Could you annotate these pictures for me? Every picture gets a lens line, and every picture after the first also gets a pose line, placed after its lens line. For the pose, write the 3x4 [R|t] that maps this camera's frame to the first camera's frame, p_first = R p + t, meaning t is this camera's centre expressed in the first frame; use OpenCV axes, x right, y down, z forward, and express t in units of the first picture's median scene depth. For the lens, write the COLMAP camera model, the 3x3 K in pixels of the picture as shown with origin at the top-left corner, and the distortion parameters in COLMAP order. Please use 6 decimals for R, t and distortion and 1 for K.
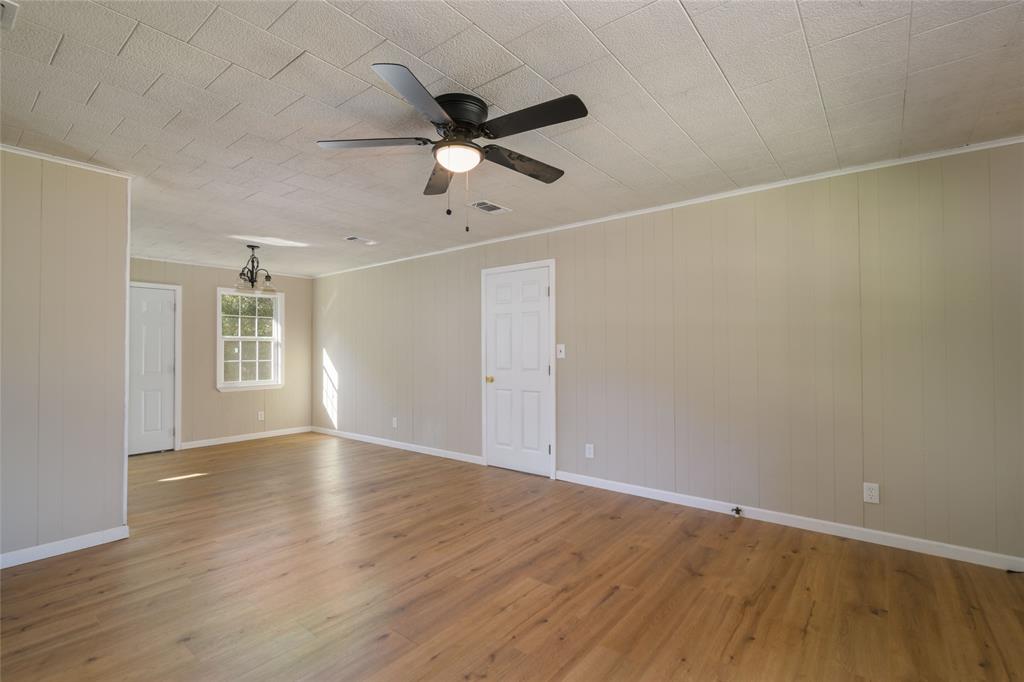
lens RADIAL K [[471.6, 0, 514.3], [0, 471.6, 347.0], [0, 0, 1]] dist [-0.003050, -0.000299]
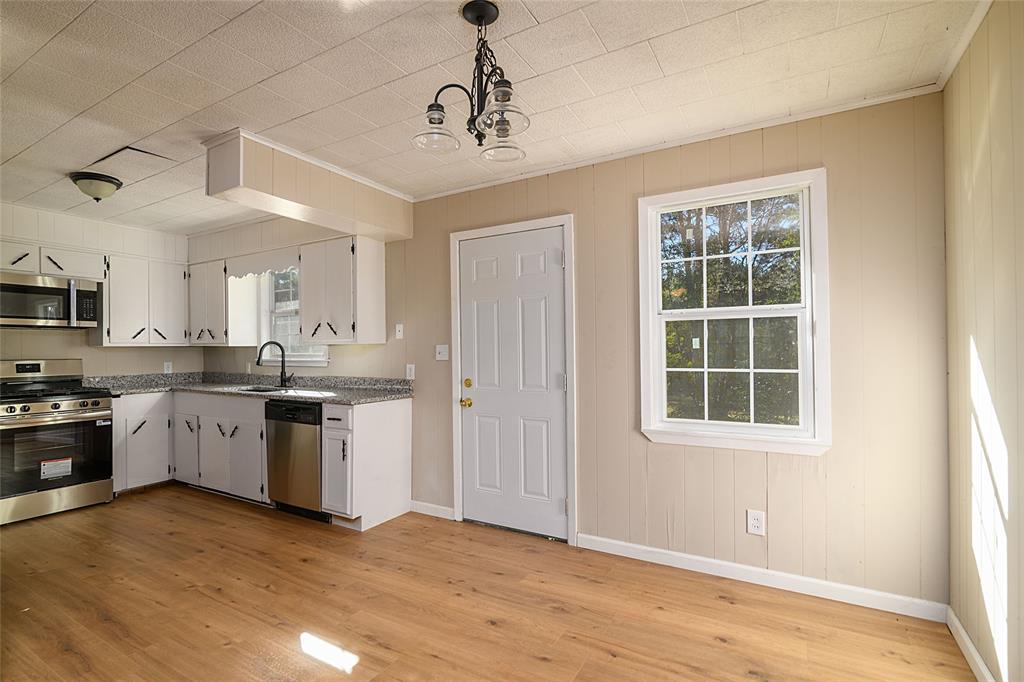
lens RADIAL K [[502.1, 0, 474.3], [0, 502.1, 344.2], [0, 0, 1]] dist [-0.002339, -0.000578]
pose [[0.109047, -0.009125, -0.993995, -0.325322], [0.014940, 0.999860, -0.007540, 0.014873], [0.993924, -0.014028, 0.109168, 1.382029]]
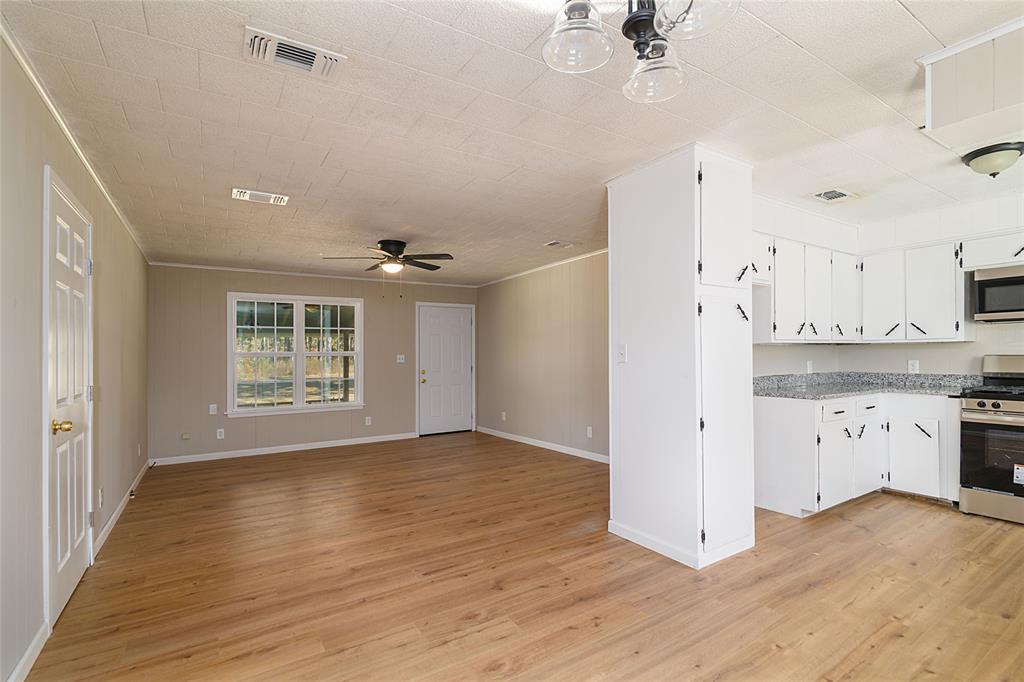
lens RADIAL K [[471.6, 0, 514.3], [0, 471.6, 347.0], [0, 0, 1]] dist [-0.003050, -0.000299]
pose [[-0.946176, 0.025505, 0.322645, -0.833344], [0.016625, 0.999404, -0.030248, 0.021785], [-0.323224, -0.023256, -0.946037, 1.772463]]
